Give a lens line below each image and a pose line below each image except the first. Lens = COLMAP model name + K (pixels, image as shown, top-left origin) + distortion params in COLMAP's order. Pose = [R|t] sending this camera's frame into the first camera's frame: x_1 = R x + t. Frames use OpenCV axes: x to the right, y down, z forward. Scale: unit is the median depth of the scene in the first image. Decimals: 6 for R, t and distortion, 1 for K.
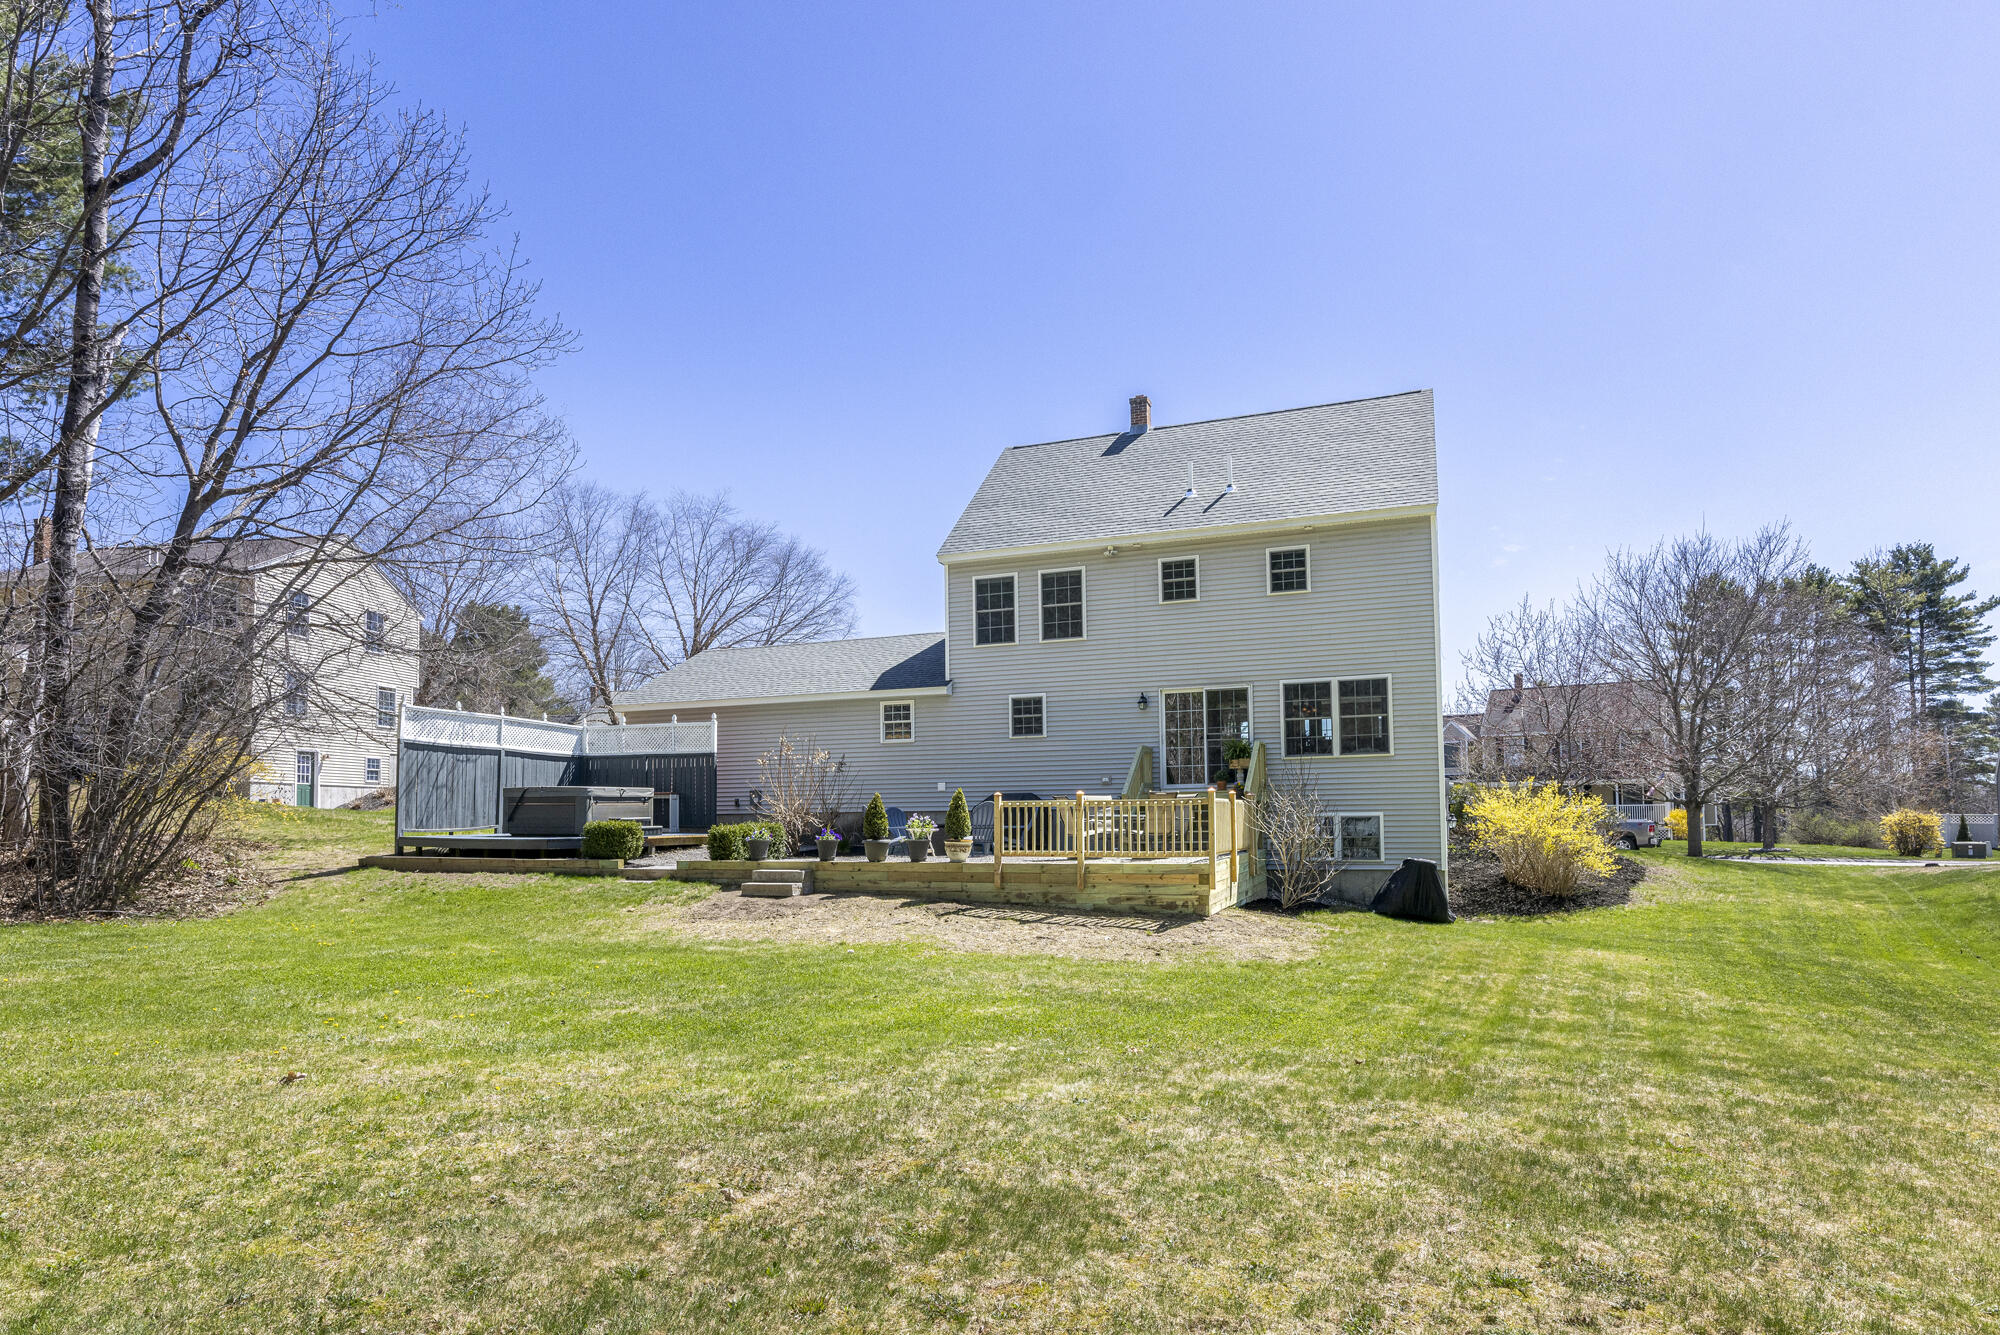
lens RADIAL K [[1135.5, 0, 1001.4], [0, 1135.5, 757.3], [0, 0, 1]] dist [-0.007648, -0.003557]
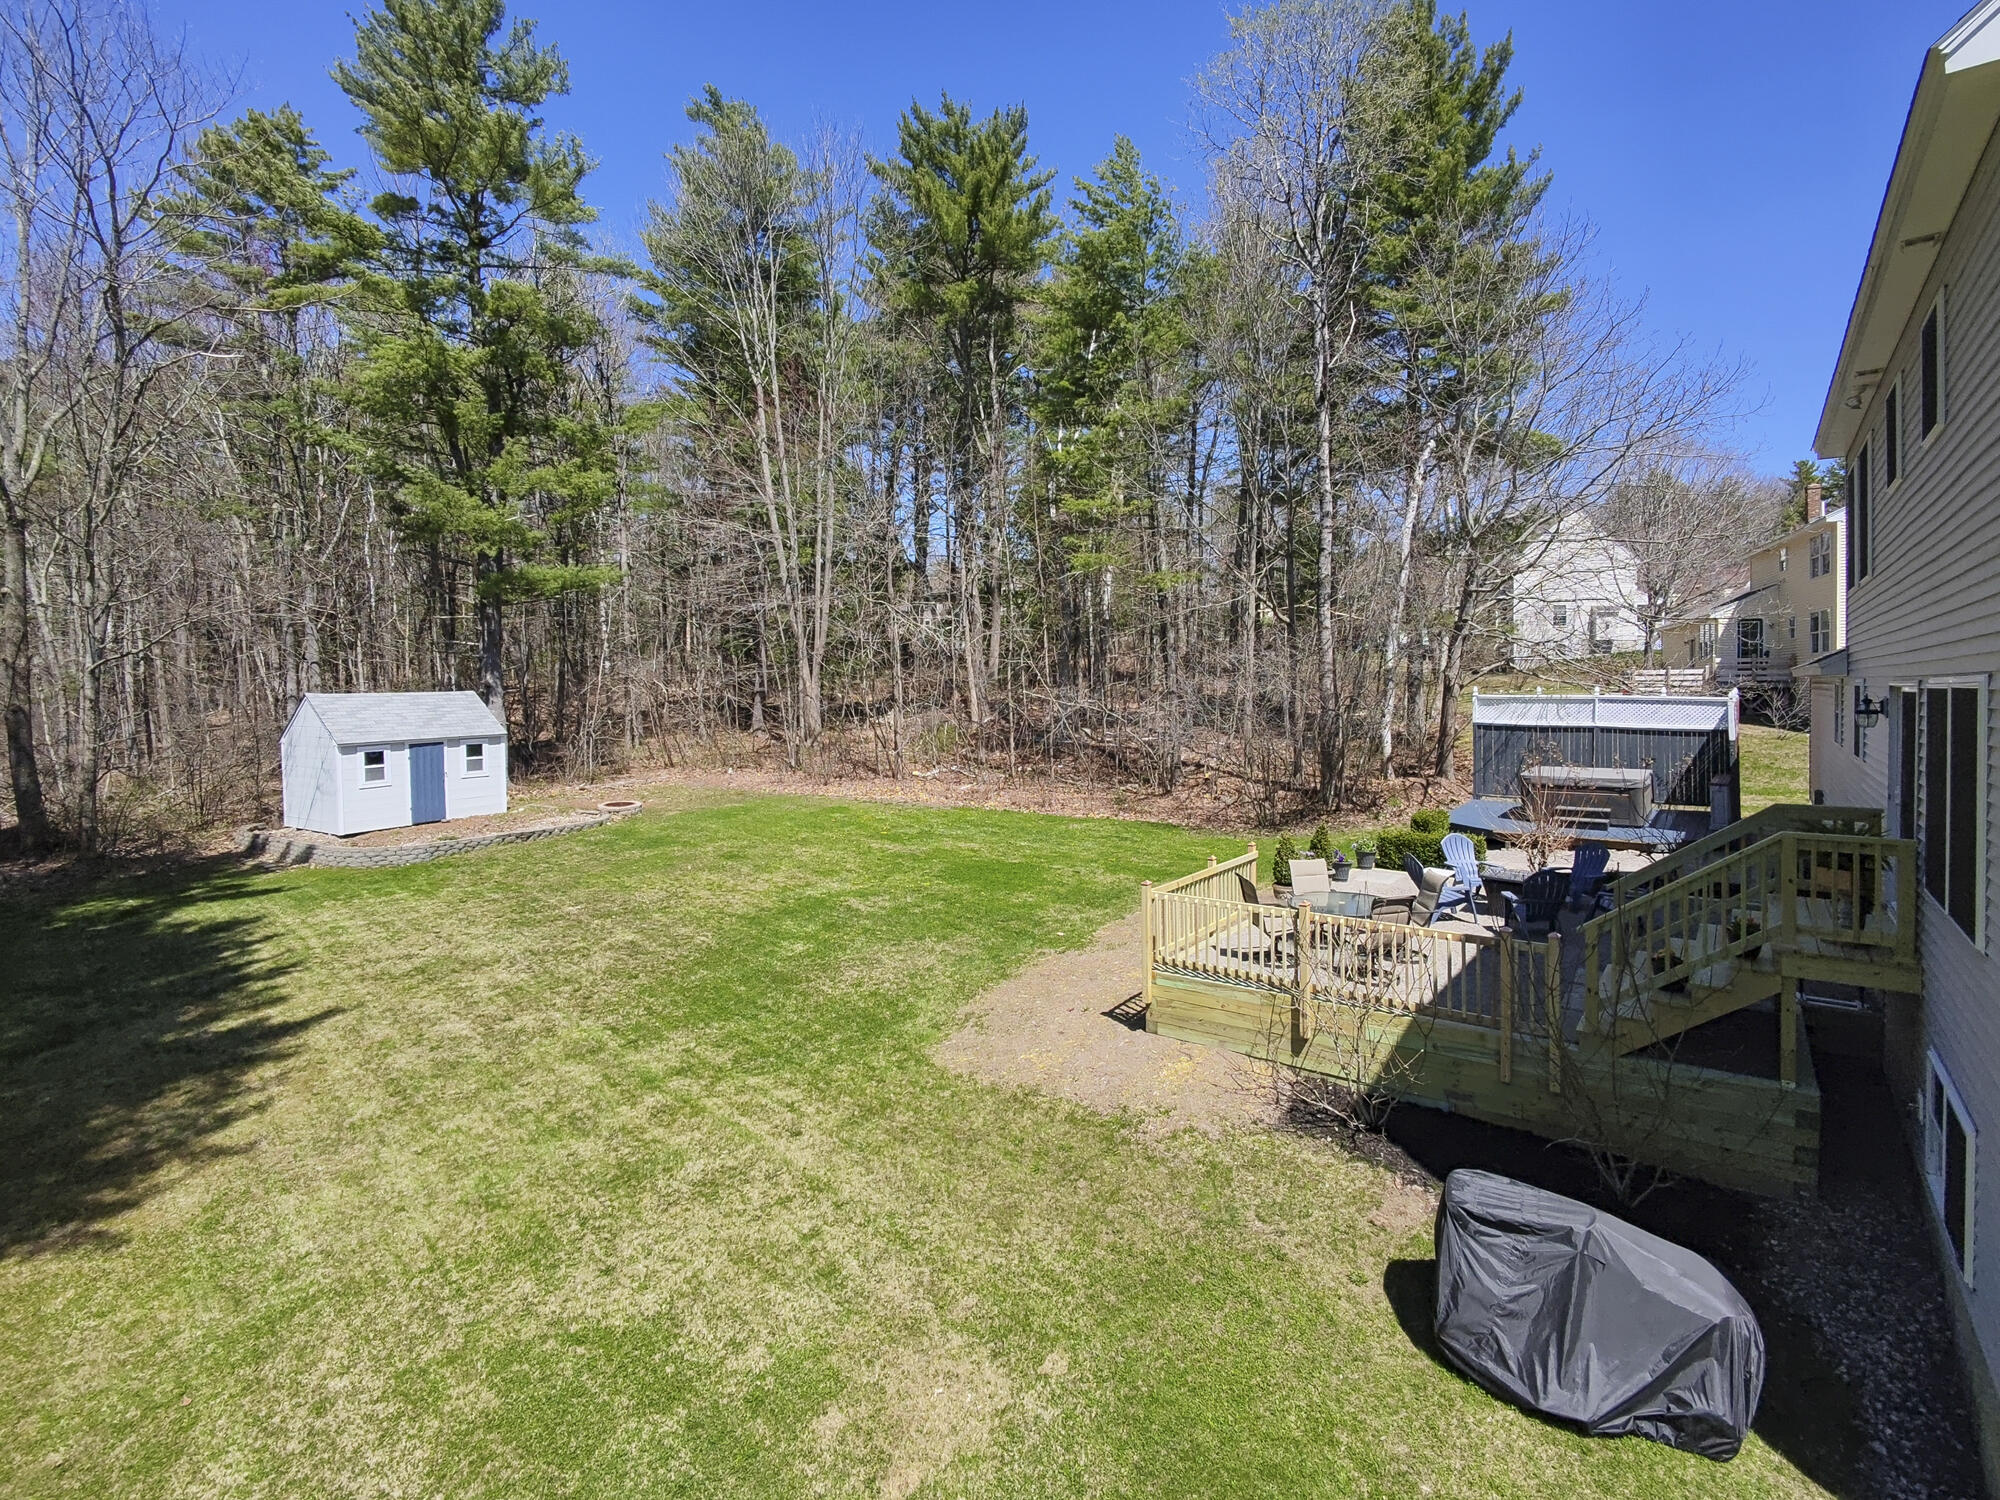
lens RADIAL K [[948.9, 0, 1014.1], [0, 948.9, 720.1], [0, 0, 1]] dist [0.012636, -0.013816]
pose [[-0.284526, 0.043737, -0.957670, 0.572548], [0.064098, 0.997591, 0.026516, -0.072176], [0.956523, -0.053841, -0.286644, 0.738001]]
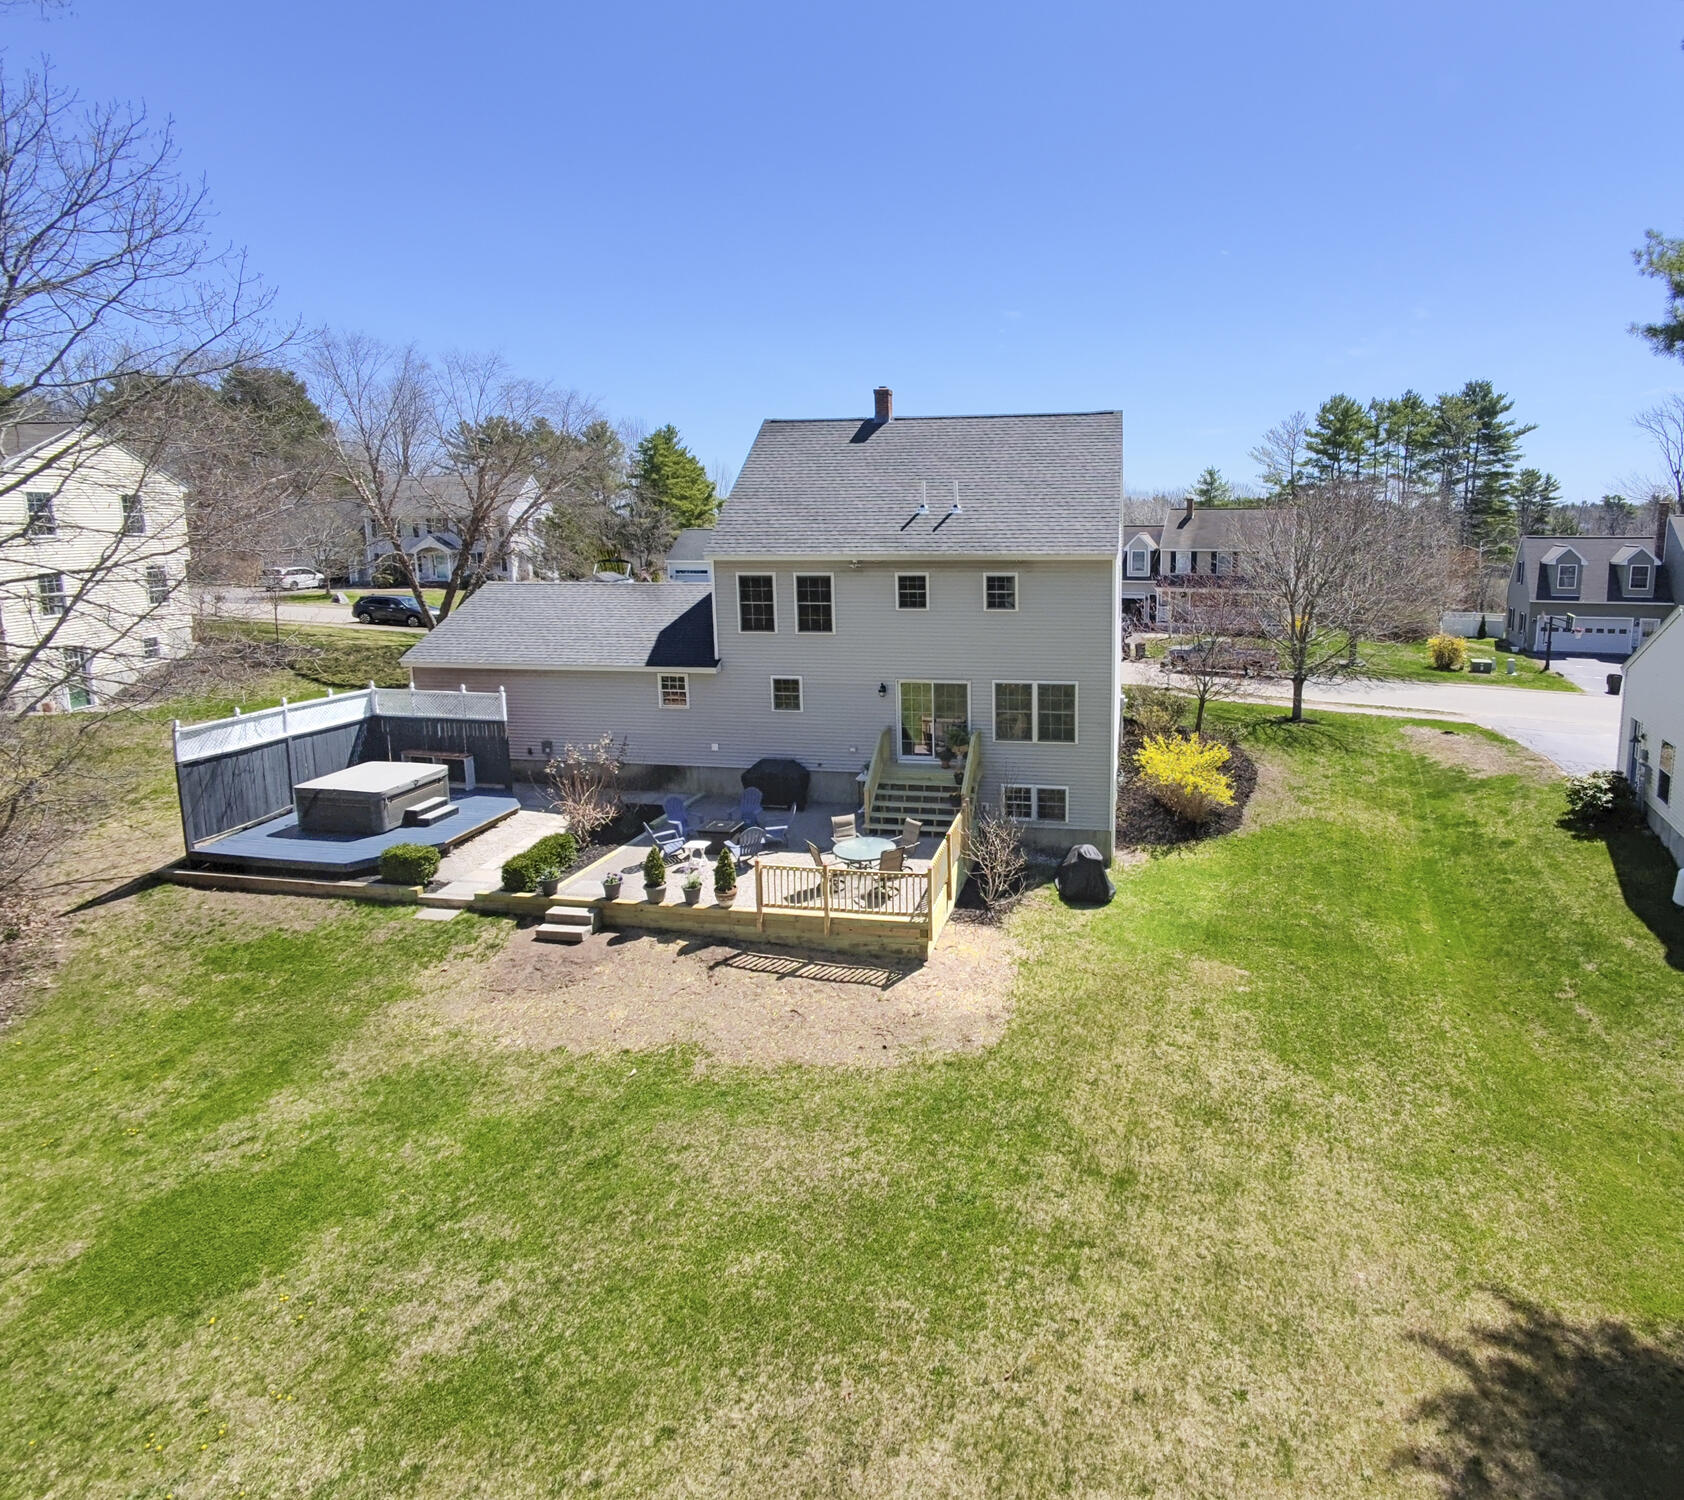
lens RADIAL K [[939.0, 0, 987.5], [0, 939.0, 655.4], [0, 0, 1]] dist [0.004533, -0.008275]
pose [[0.977290, -0.024722, 0.210461, 0.021949], [-0.016416, 0.981354, 0.191506, -0.265806], [-0.211271, -0.190611, 0.958662, 0.018242]]
